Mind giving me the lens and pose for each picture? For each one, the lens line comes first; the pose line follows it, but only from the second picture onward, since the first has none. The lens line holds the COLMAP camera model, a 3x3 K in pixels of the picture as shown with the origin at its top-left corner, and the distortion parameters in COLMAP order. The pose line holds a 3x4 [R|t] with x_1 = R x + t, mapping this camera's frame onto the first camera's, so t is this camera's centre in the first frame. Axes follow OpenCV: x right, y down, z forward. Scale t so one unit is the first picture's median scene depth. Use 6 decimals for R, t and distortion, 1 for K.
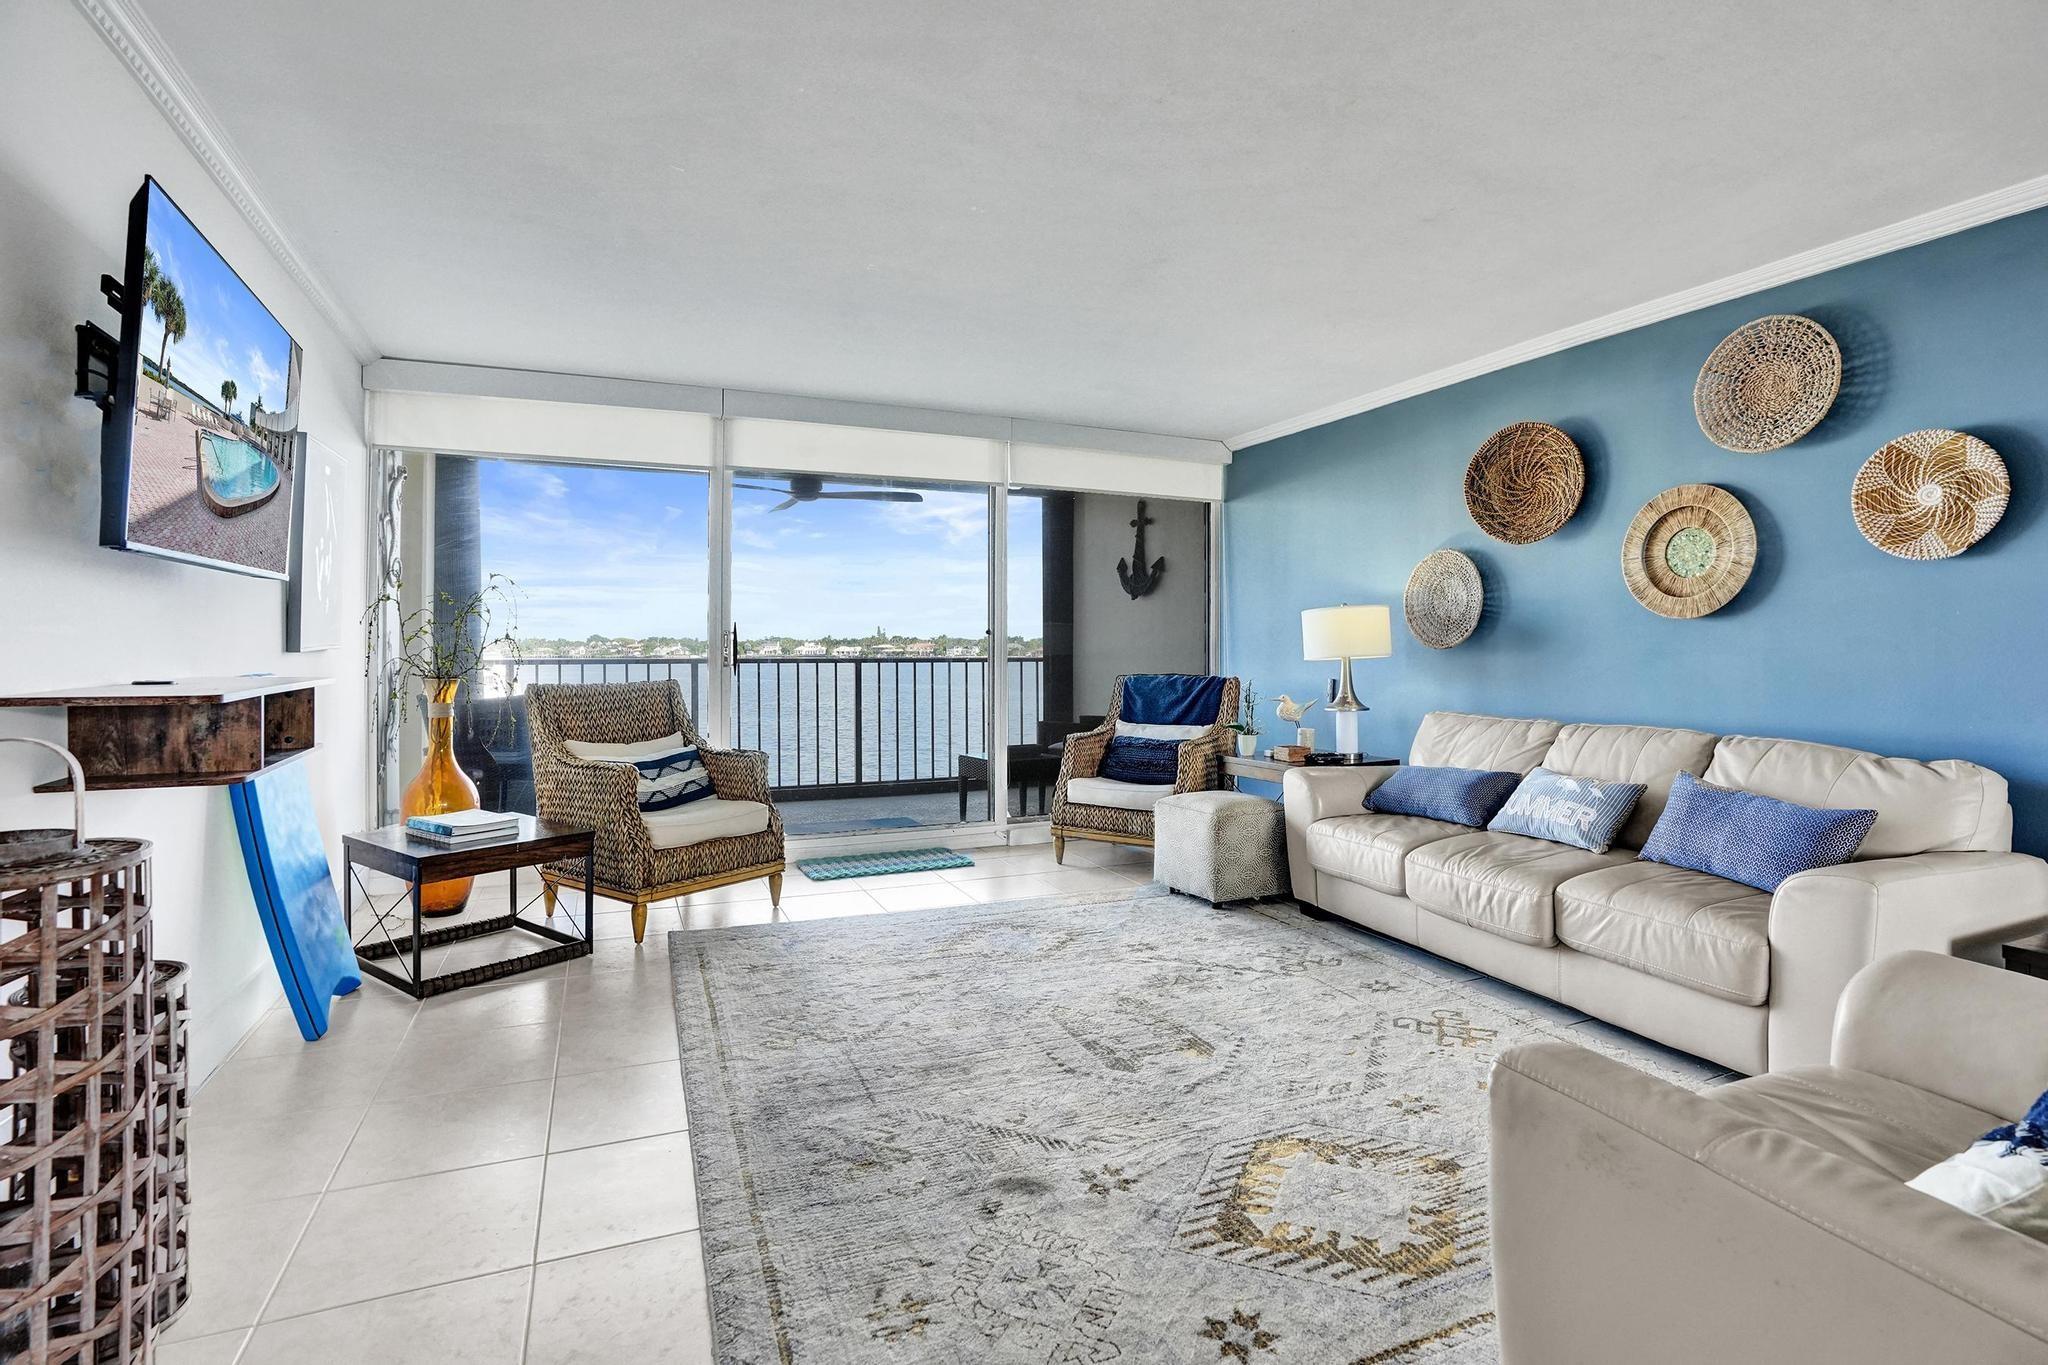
lens RADIAL K [[941.9, 0, 1024.0], [0, 941.9, 682.5], [0, 0, 1]] dist [-0.046748, -0.000055]
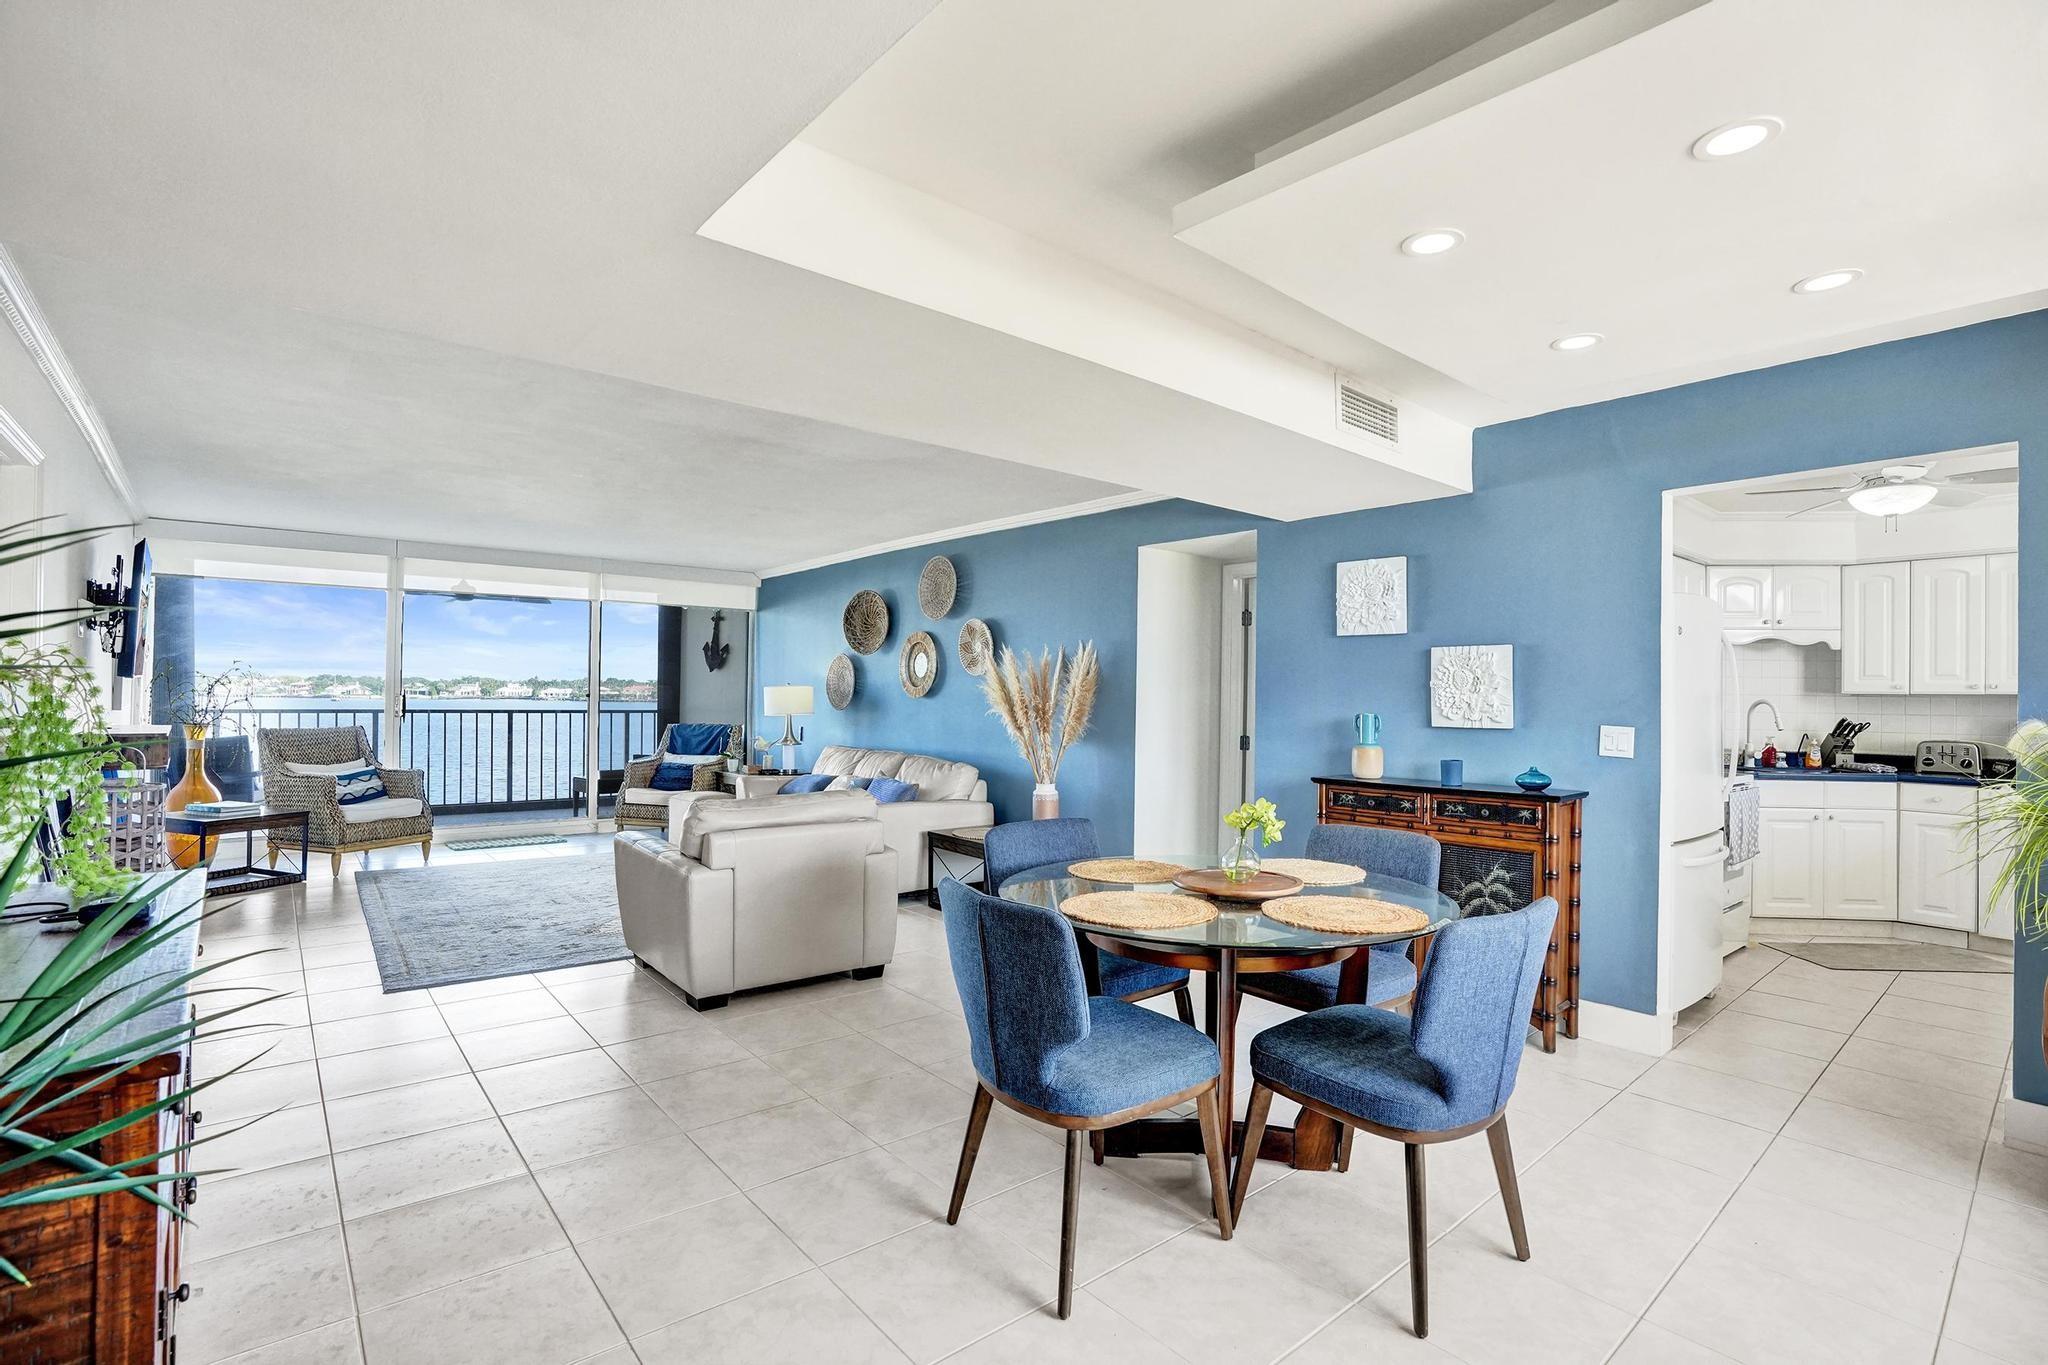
lens RADIAL K [[954.0, 0, 949.0], [0, 954.0, 712.3], [0, 0, 1]] dist [-0.001691, -0.000028]
pose [[0.979428, 0.008210, 0.201628, 0.297570], [-0.004903, 0.999845, -0.016896, -0.003730], [-0.201736, 0.015560, 0.979316, -0.839670]]
